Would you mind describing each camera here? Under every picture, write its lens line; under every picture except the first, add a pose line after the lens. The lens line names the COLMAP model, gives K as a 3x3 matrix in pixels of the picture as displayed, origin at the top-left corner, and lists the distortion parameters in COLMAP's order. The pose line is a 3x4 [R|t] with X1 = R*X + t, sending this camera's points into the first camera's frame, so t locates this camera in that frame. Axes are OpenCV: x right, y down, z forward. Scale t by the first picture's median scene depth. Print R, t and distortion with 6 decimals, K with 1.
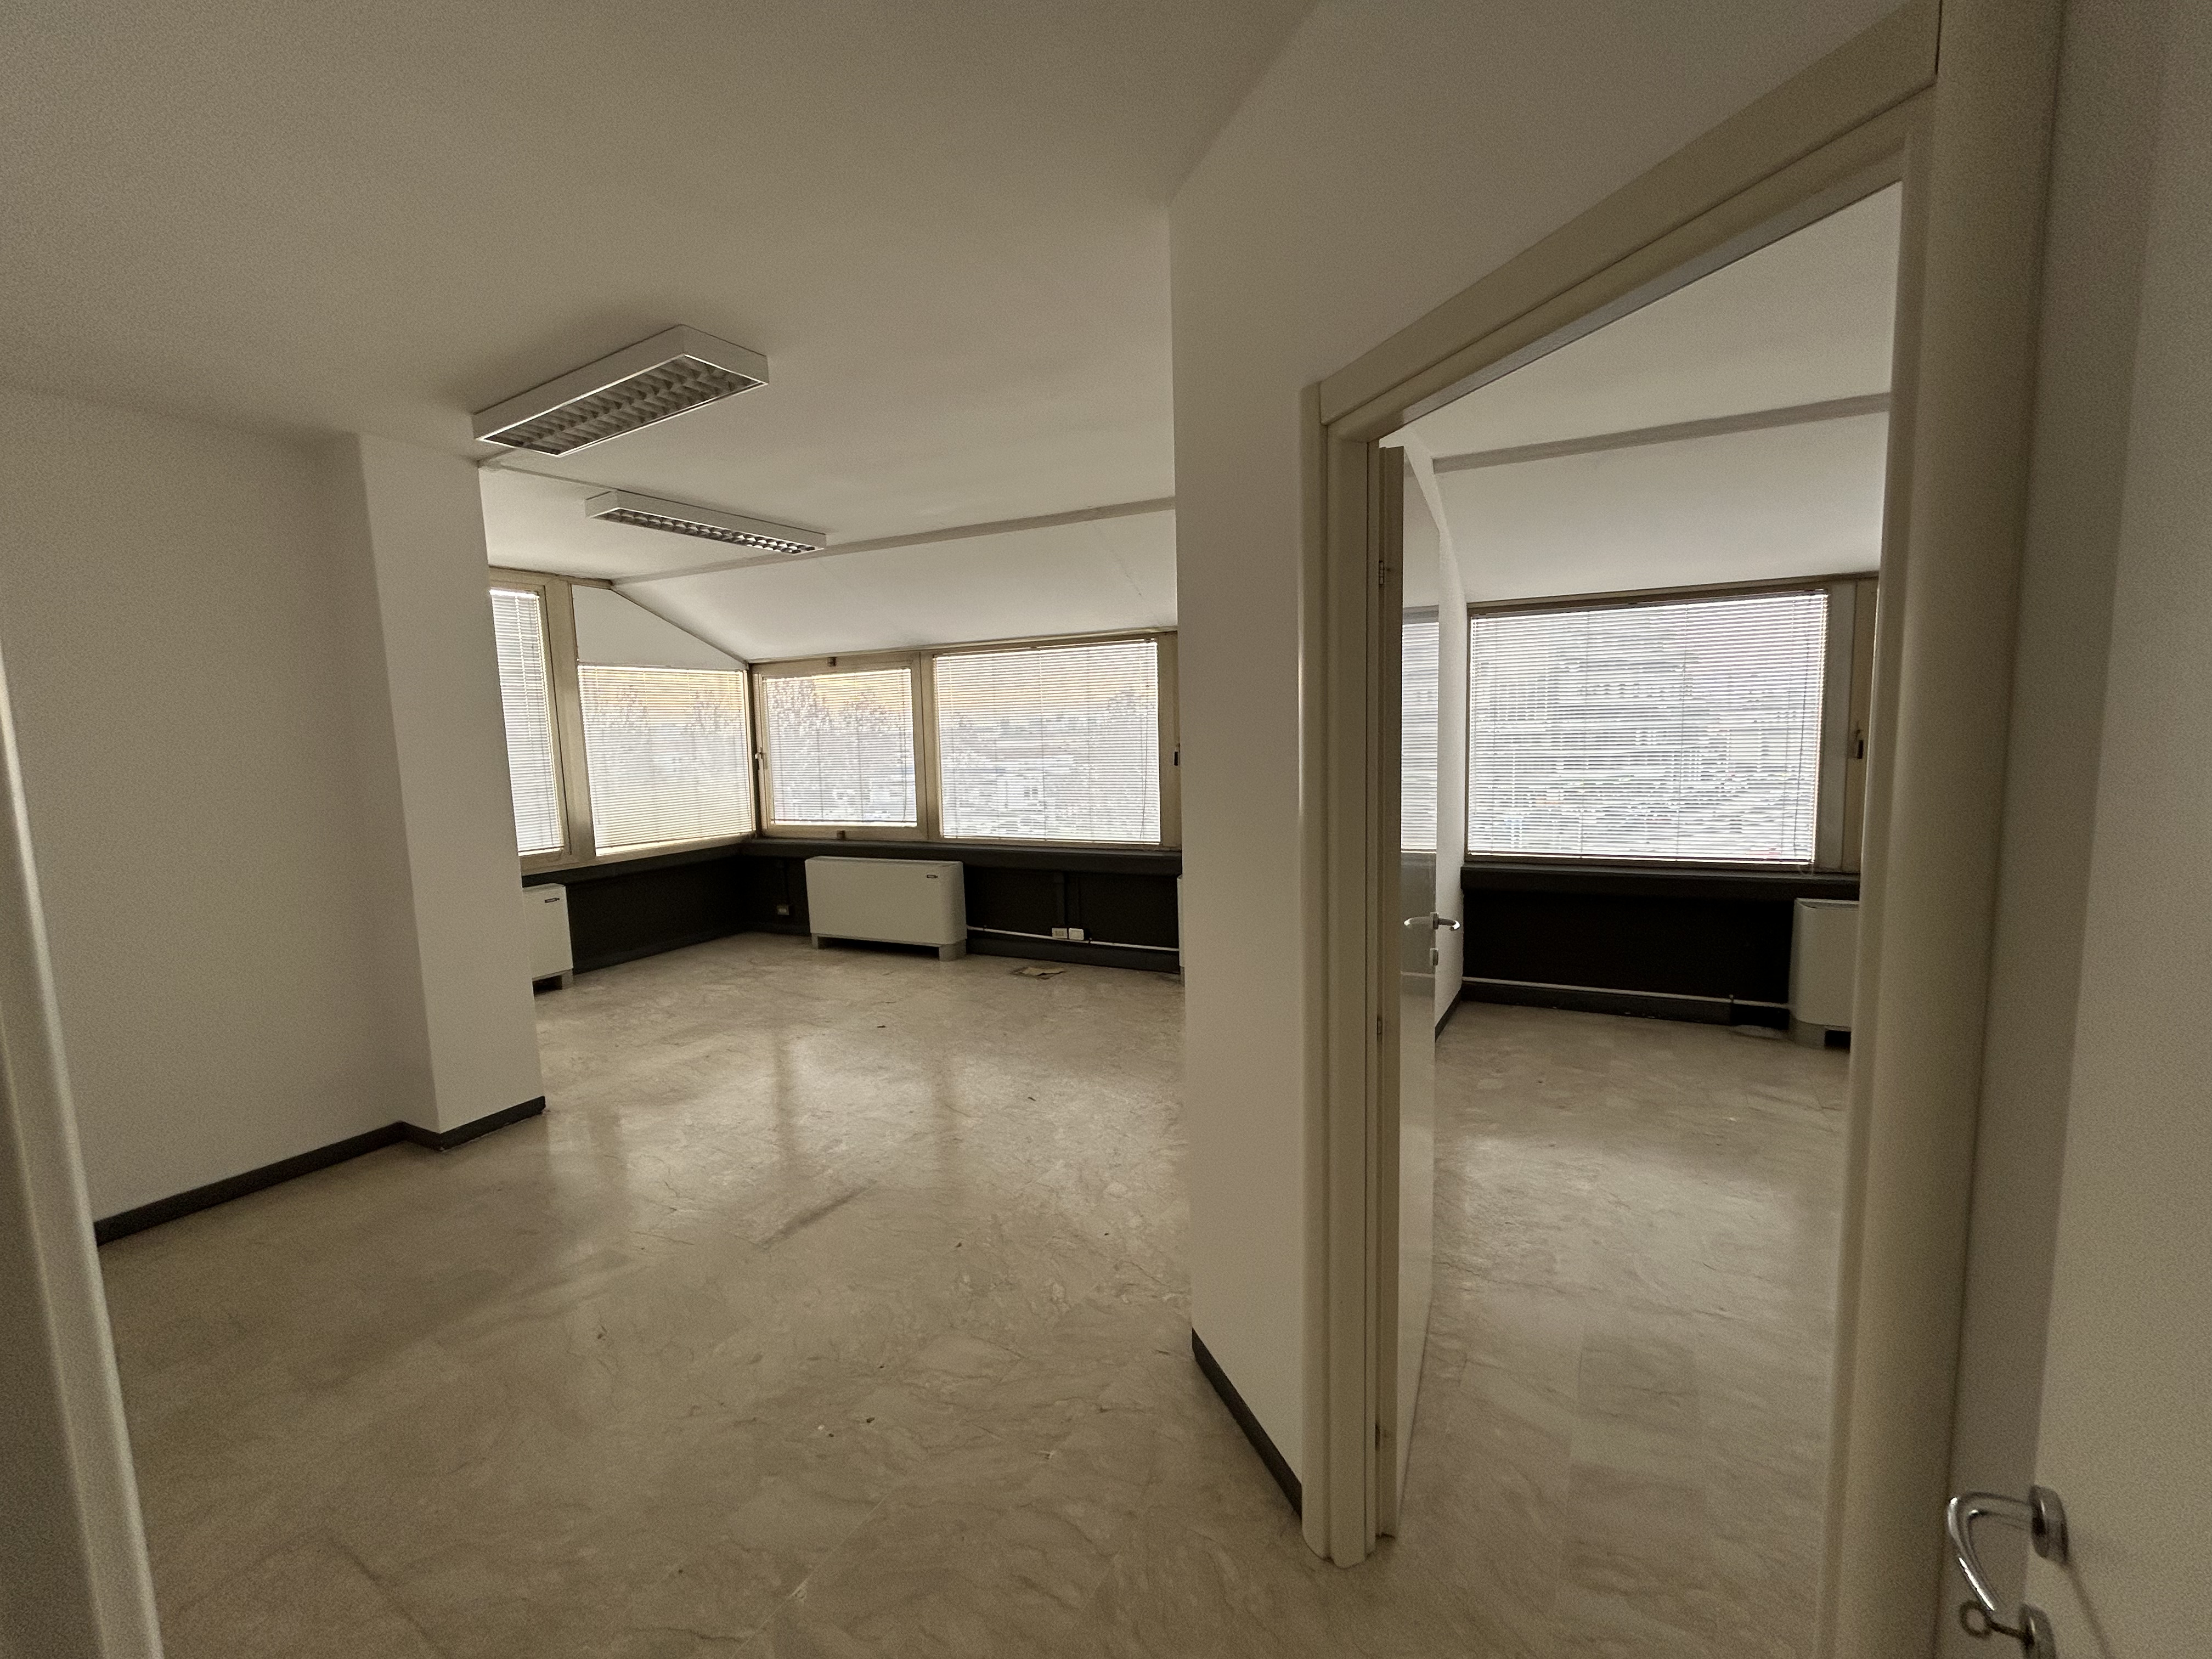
lens RADIAL K [[892.2, 0, 1106.0], [0, 892.2, 829.5], [0, 0, 1]] dist [-0.011431, 0.000015]
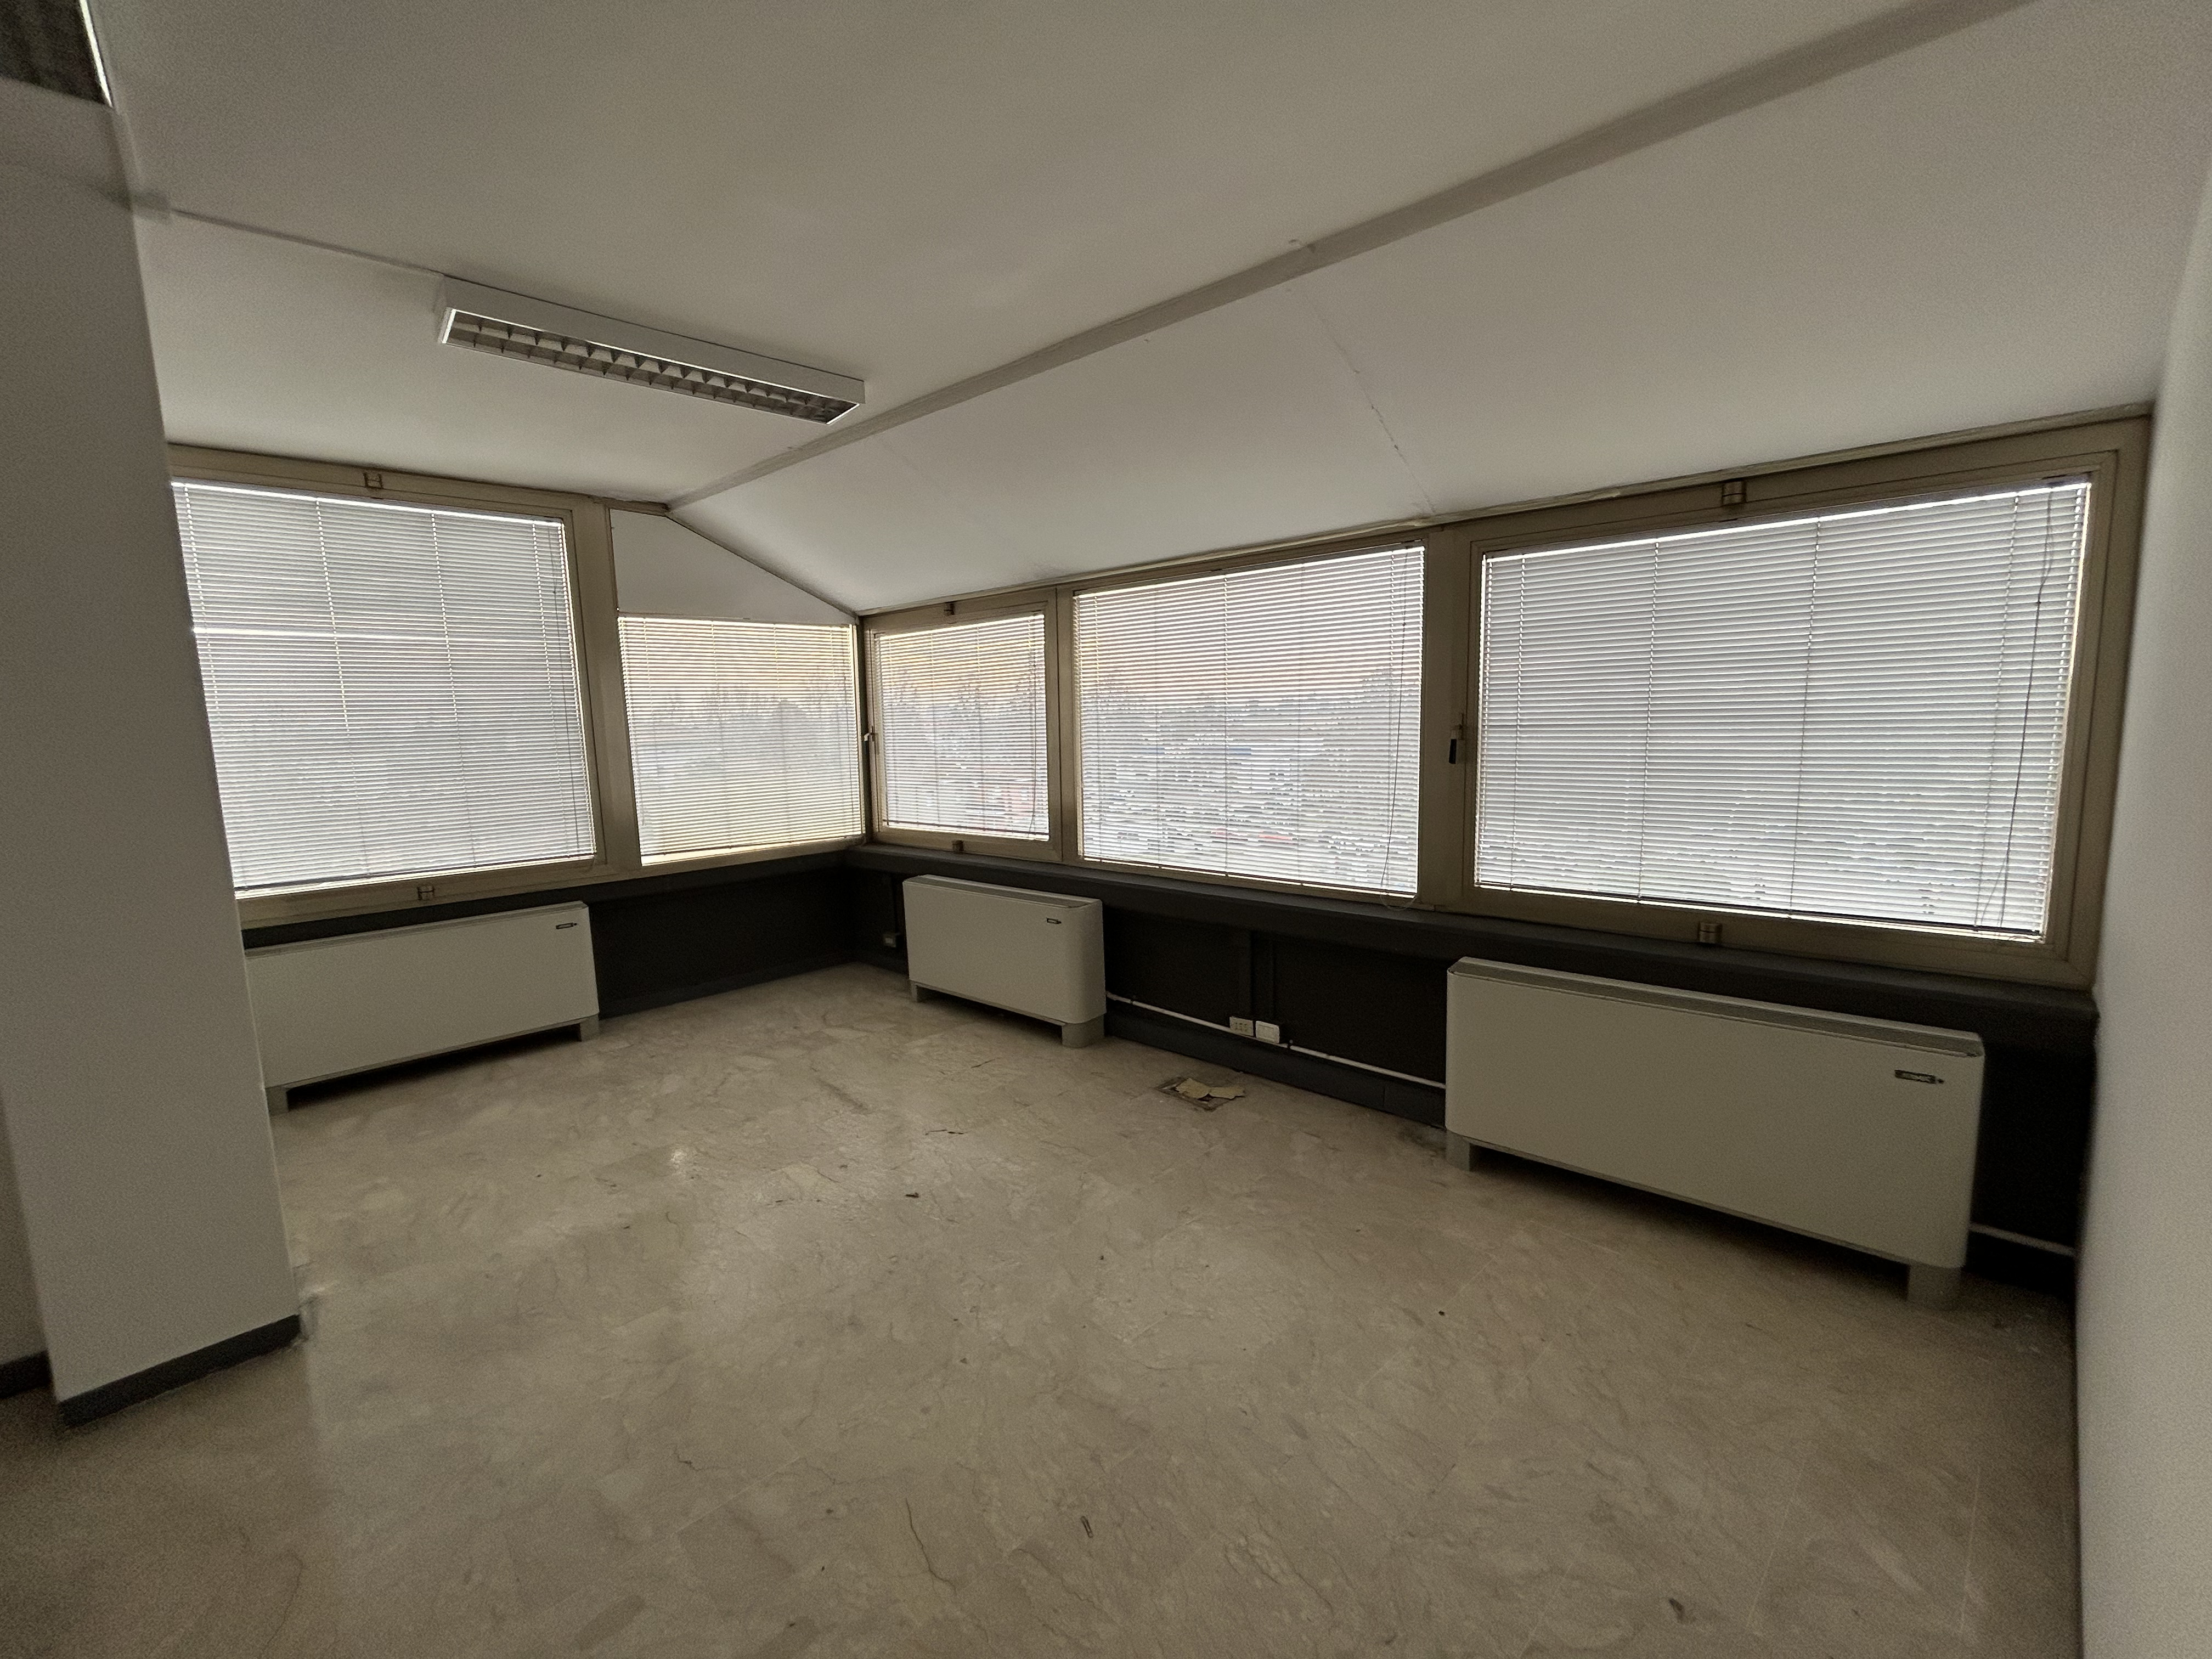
lens RADIAL K [[892.2, 0, 1106.0], [0, 892.2, 829.5], [0, 0, 1]] dist [-0.011431, 0.000015]
pose [[0.962739, 0.037431, -0.267829, 0.018304], [-0.031614, 0.999162, 0.026003, -0.033830], [0.268578, -0.016567, 0.963116, 0.360855]]
